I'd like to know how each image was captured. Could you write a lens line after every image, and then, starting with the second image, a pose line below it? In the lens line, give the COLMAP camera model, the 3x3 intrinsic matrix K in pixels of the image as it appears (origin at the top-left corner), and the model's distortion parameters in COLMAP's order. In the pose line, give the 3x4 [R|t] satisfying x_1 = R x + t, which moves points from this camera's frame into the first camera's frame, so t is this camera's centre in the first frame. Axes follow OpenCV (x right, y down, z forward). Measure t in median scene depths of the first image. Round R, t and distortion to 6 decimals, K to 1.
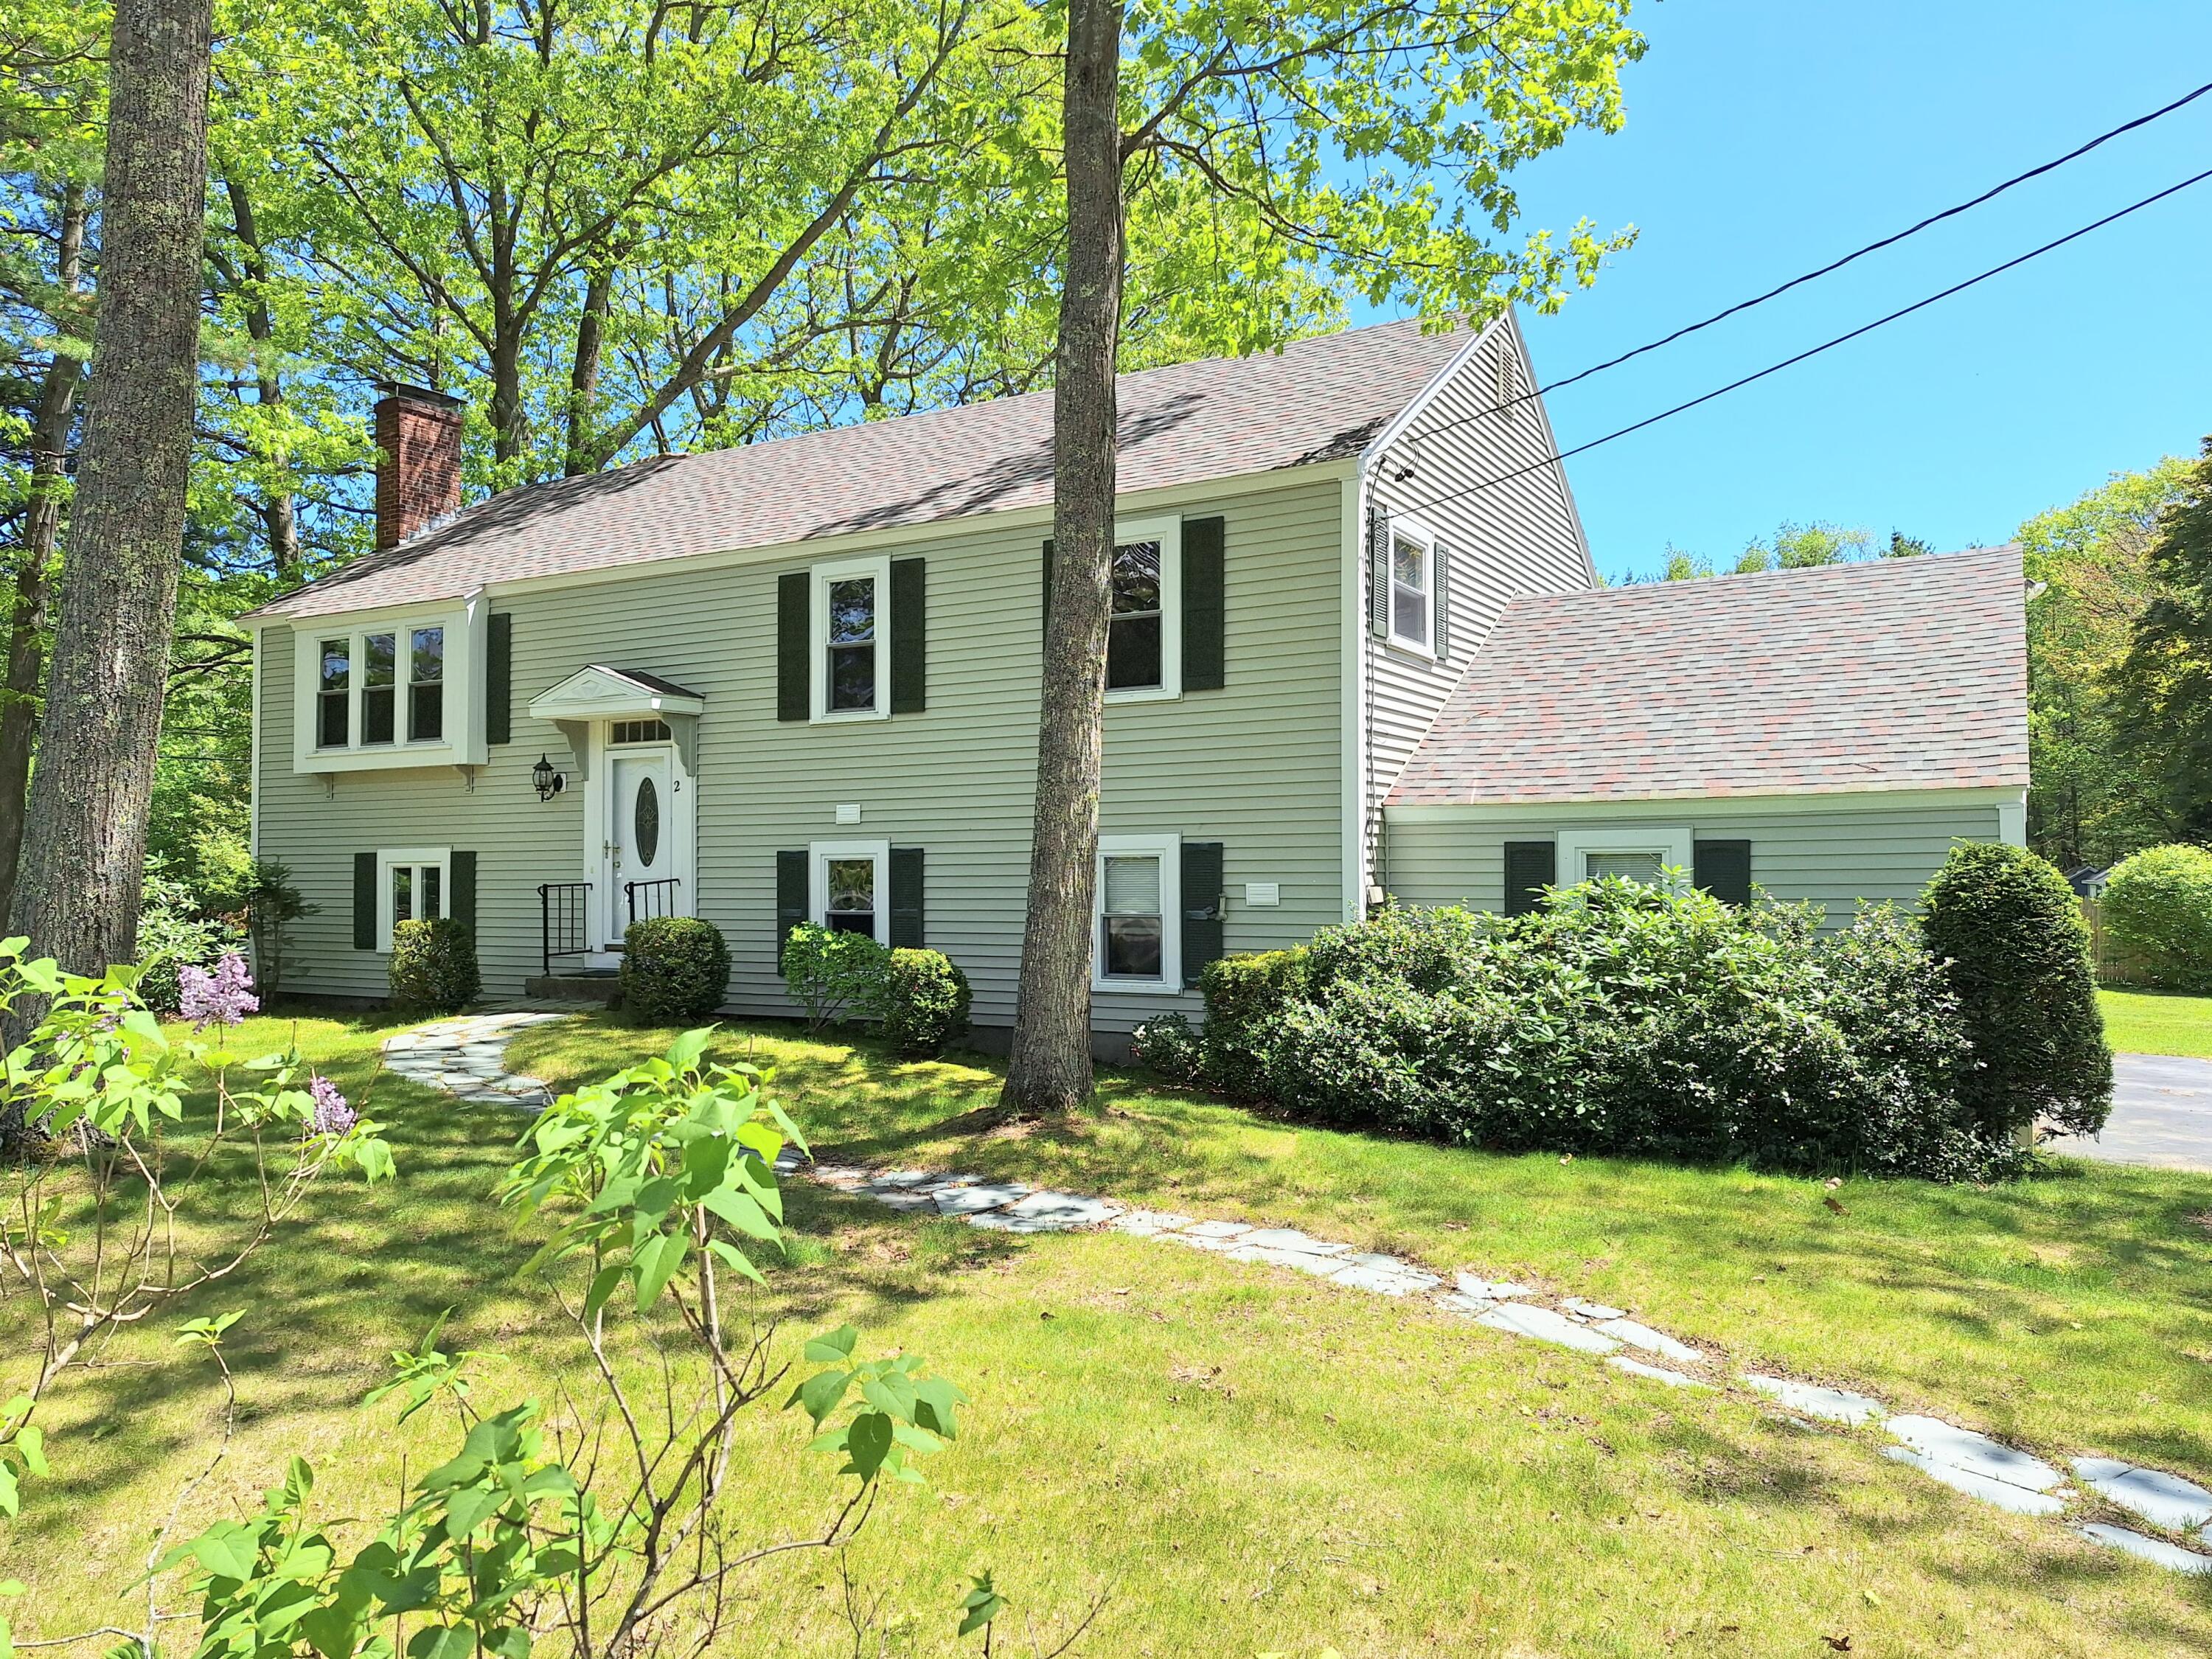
lens RADIAL K [[1577.0, 0, 1081.3], [0, 1577.0, 834.6], [0, 0, 1]] dist [0.152980, -0.219215]
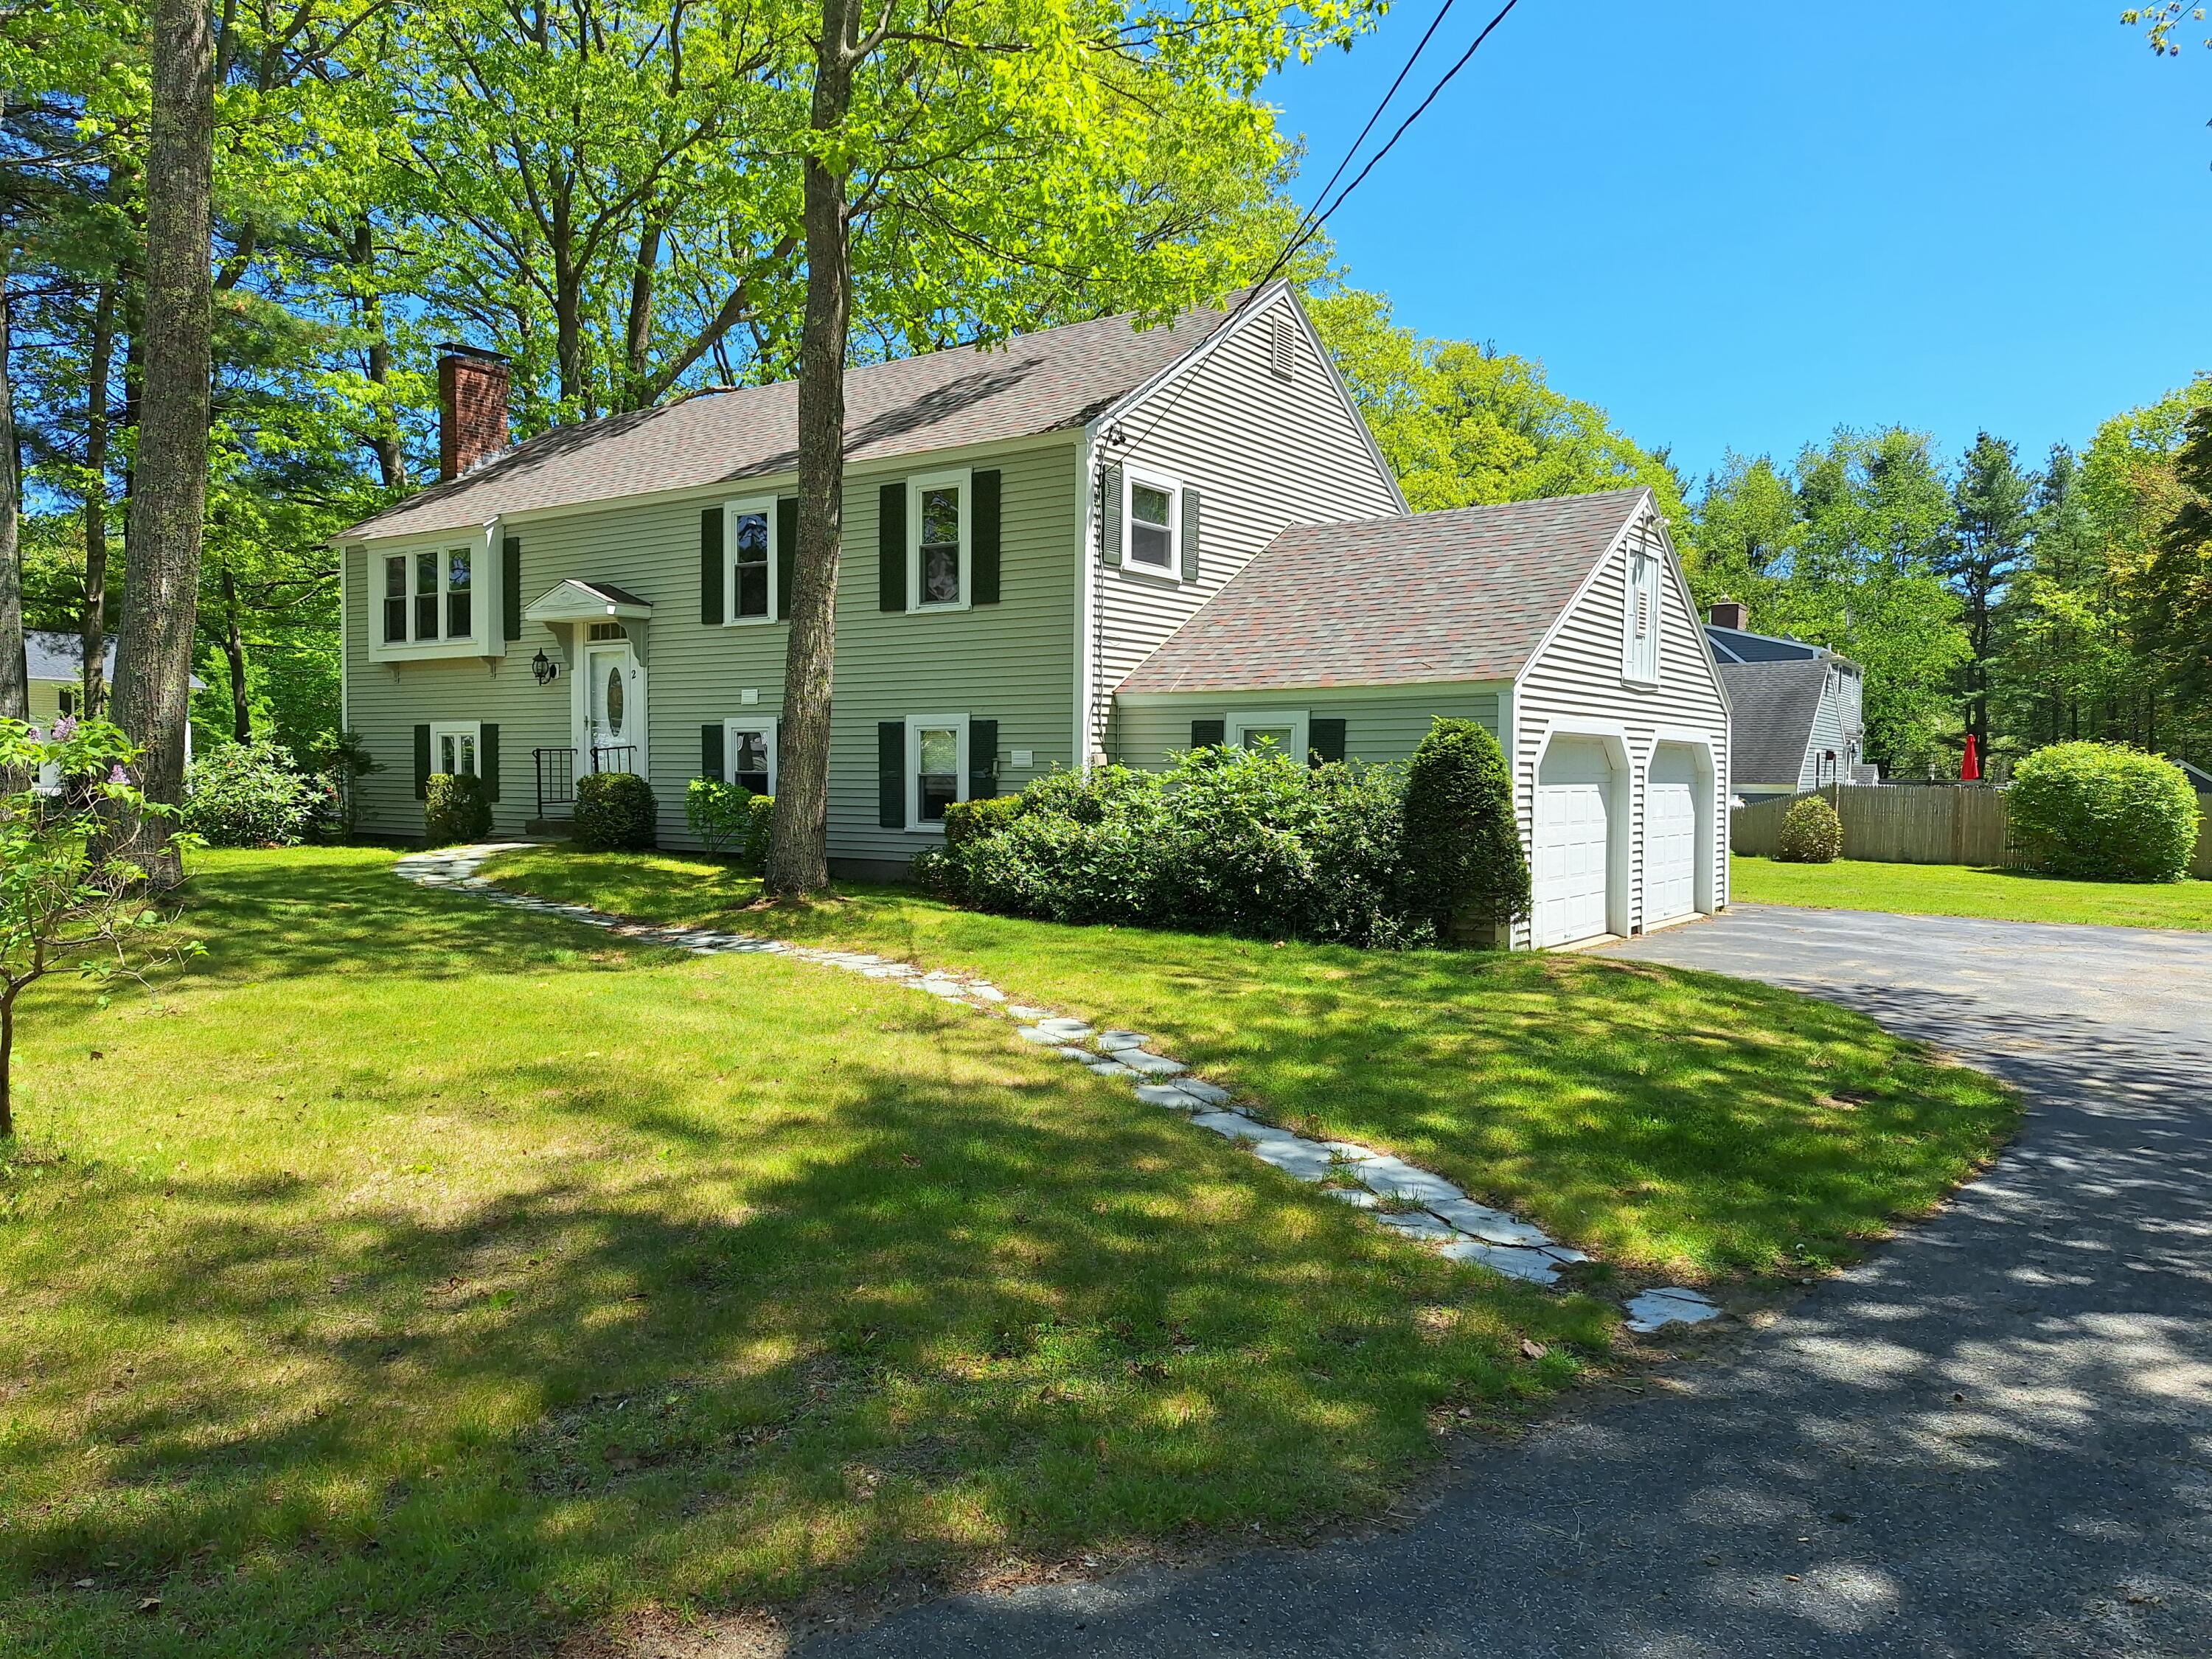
lens RADIAL K [[1577.0, 0, 1081.3], [0, 1577.0, 834.6], [0, 0, 1]] dist [0.152980, -0.219215]
pose [[0.994740, 0.017267, -0.100968, 0.249060], [-0.010901, 0.997938, 0.063260, 0.013960], [0.101852, -0.061826, 0.992876, -0.266835]]
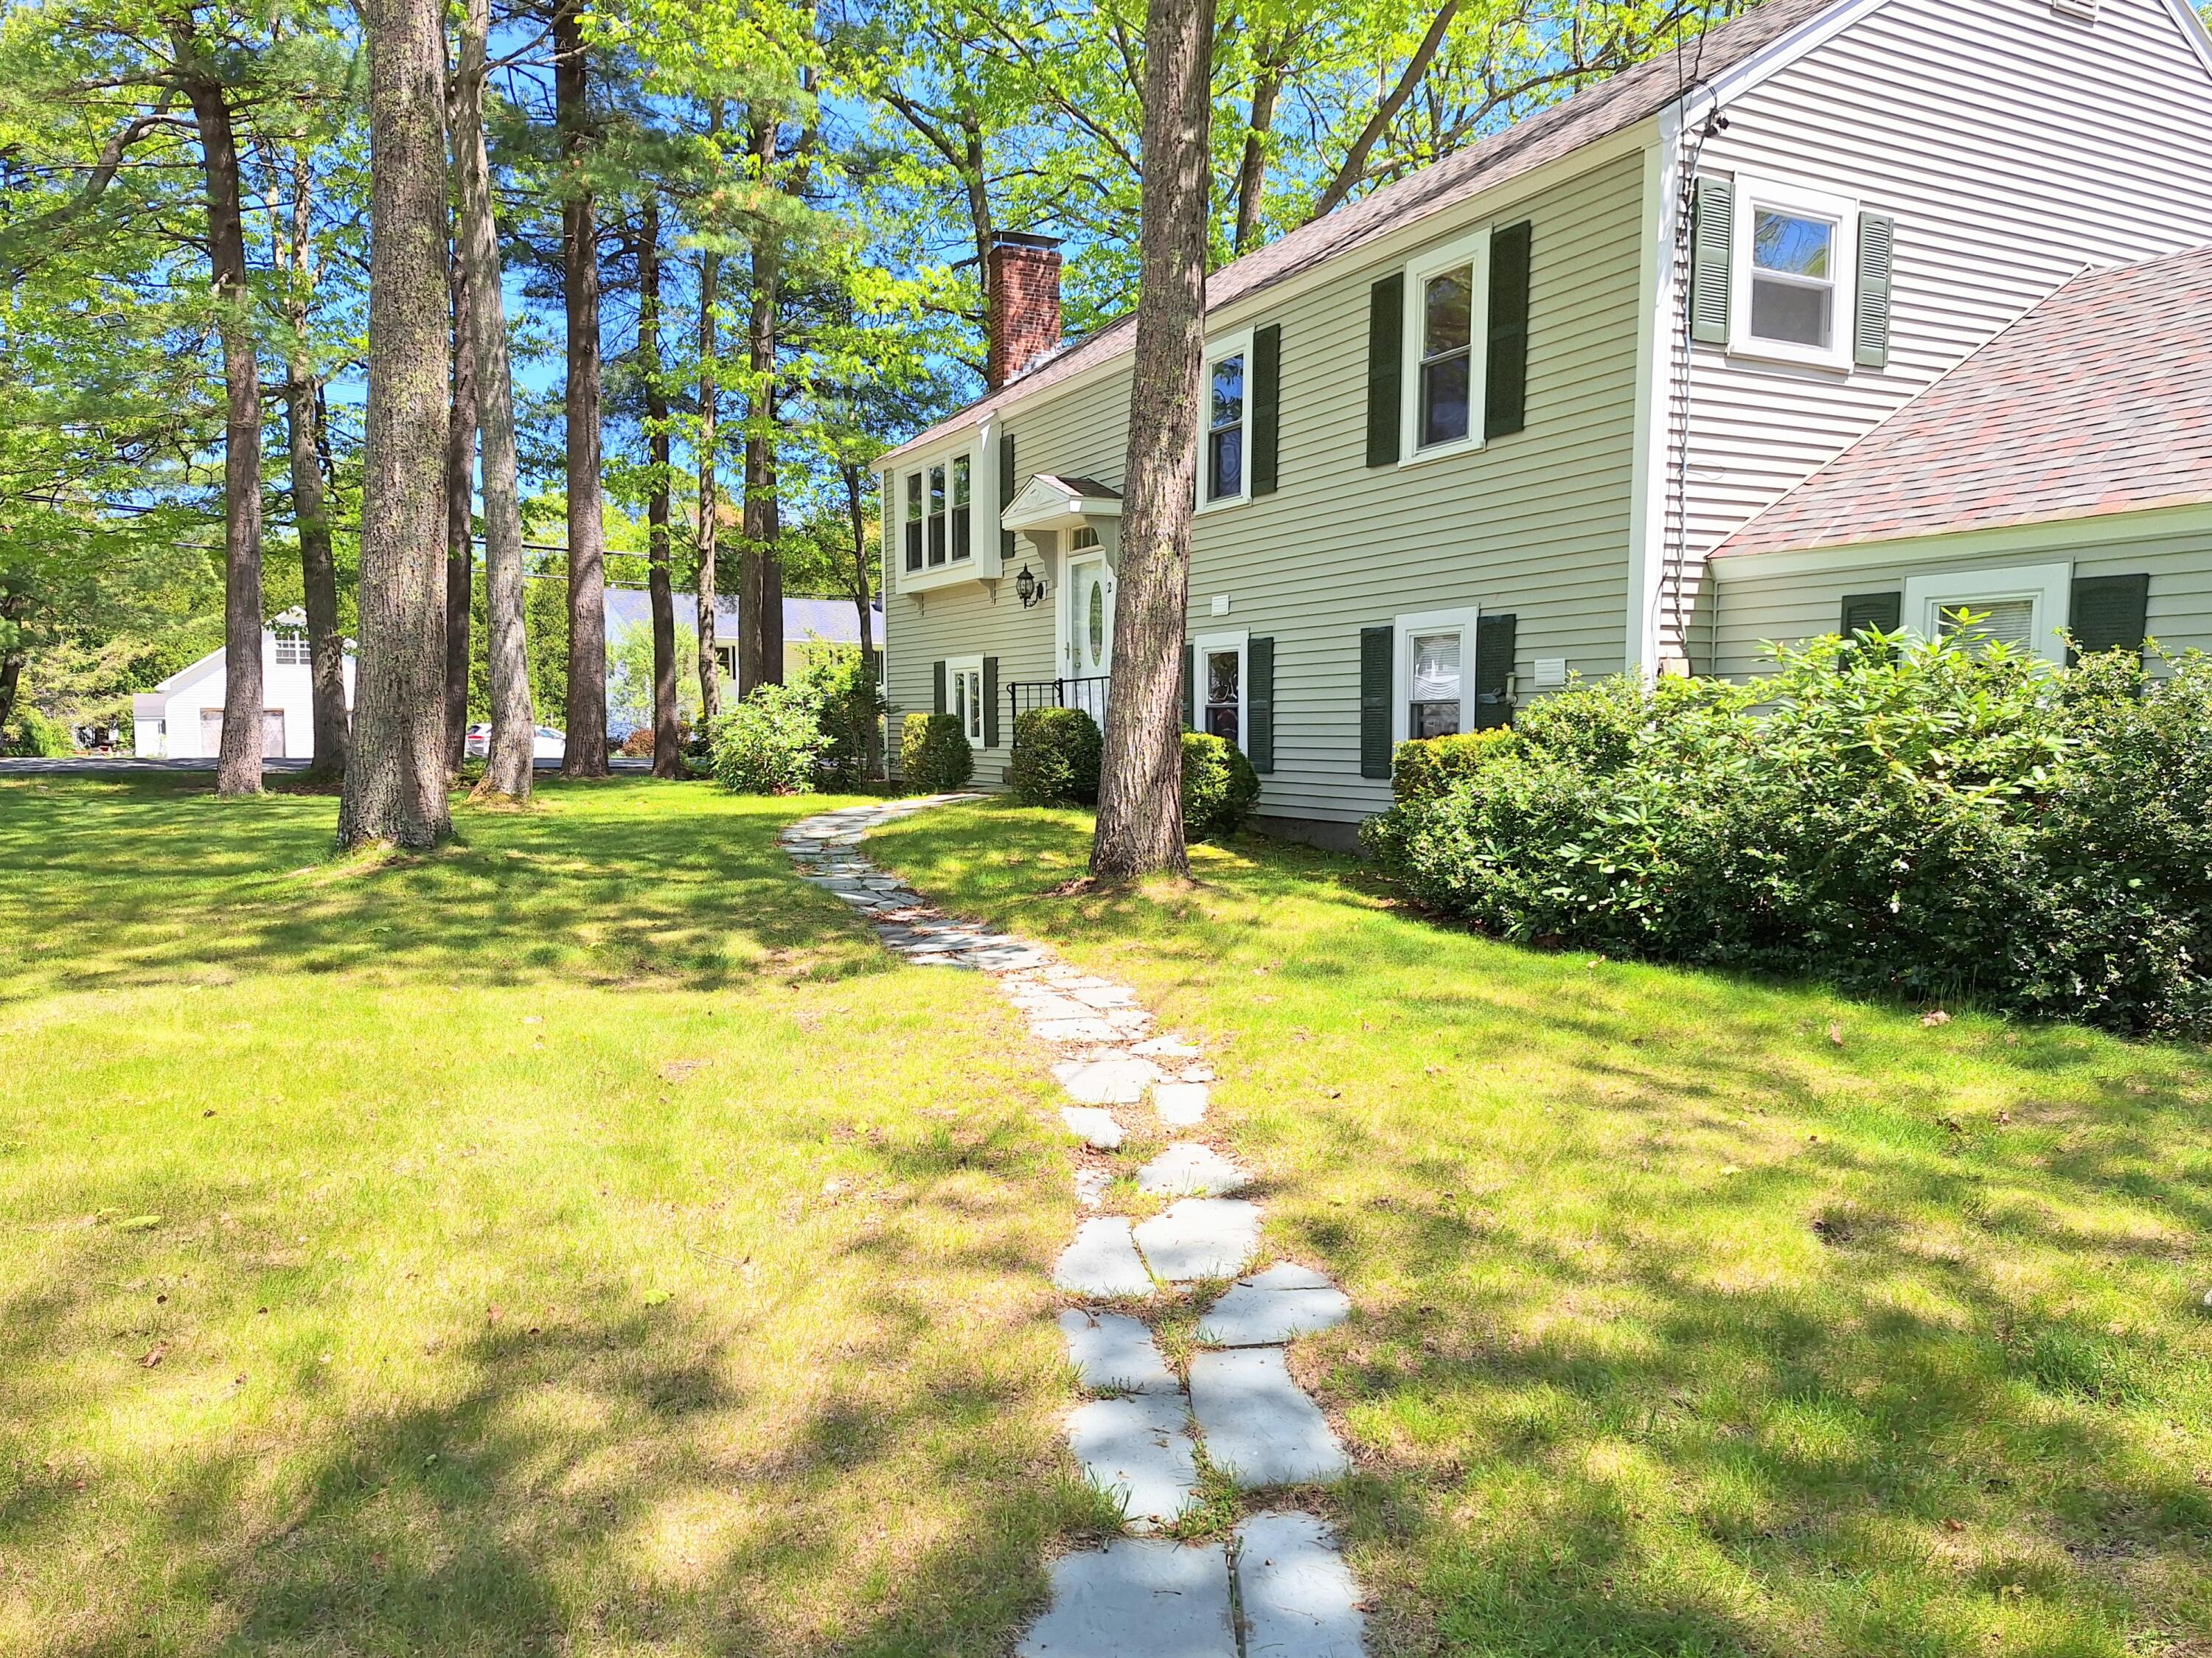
lens RADIAL K [[1576.9, 0, 1081.3], [0, 1576.9, 834.1], [0, 0, 1]] dist [0.152980, -0.219215]
pose [[0.842497, 0.042612, -0.537013, 0.306810], [0.009318, 0.995565, 0.093617, 0.034867], [0.538621, -0.083876, 0.838363, 0.107630]]
